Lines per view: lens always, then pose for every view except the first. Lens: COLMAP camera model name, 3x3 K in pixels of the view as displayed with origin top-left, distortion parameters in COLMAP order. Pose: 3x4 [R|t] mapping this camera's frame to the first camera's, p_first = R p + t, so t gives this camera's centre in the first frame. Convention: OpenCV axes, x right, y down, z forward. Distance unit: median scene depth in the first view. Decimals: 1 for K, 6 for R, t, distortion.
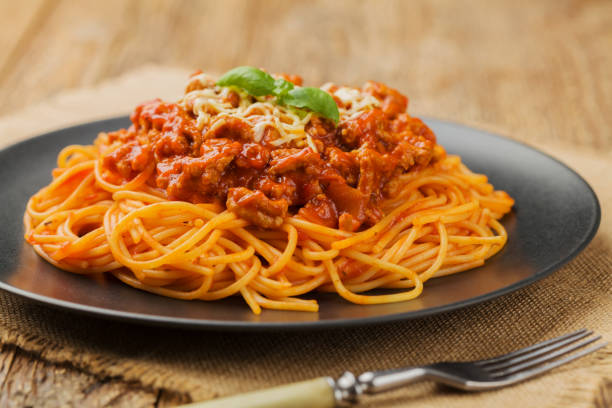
lens RADIAL K [[2181.9, 0, 277.5], [0, 2181.9, 221.6], [0, 0, 1]] dist [0.009484, 0.000000]
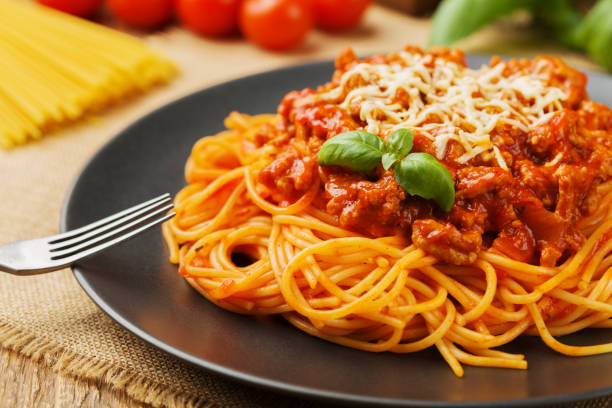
lens RADIAL K [[2181.9, 0, 290.4], [0, 2181.9, 224.5], [0, 0, 1]] dist [0.009484, 0.000000]
pose [[0.998913, -0.028331, 0.037022, -0.103856], [0.022294, 0.987761, 0.154371, -0.149123], [-0.040942, -0.153378, 0.987319, 0.131989]]
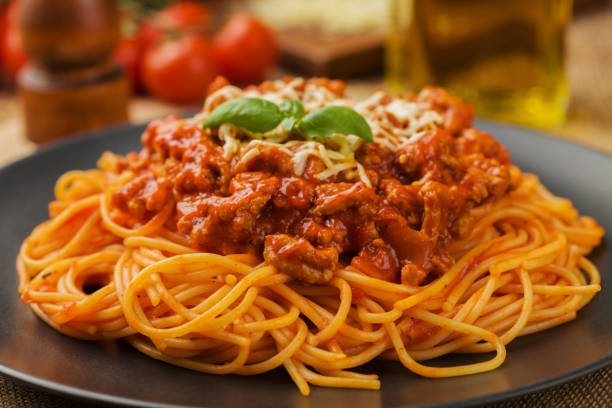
lens RADIAL K [[2181.9, 0, 315.3], [0, 2181.9, 251.8], [0, 0, 1]] dist [0.009484, 0.000000]
pose [[0.999636, -0.021410, 0.016436, -0.017209], [0.020457, 0.998215, 0.056116, -0.054297], [-0.017608, -0.055759, 0.998289, 0.178118]]
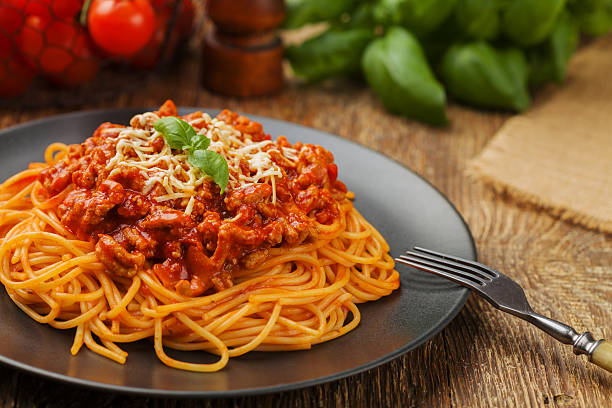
lens RADIAL K [[2181.9, 0, 302.7], [0, 2181.9, 207.7], [0, 0, 1]] dist [0.009484, 0.000000]
pose [[0.924426, 0.222164, -0.309968, 0.419530], [-0.182706, 0.971444, 0.151376, -0.216705], [0.334747, -0.083303, 0.938619, -0.026423]]
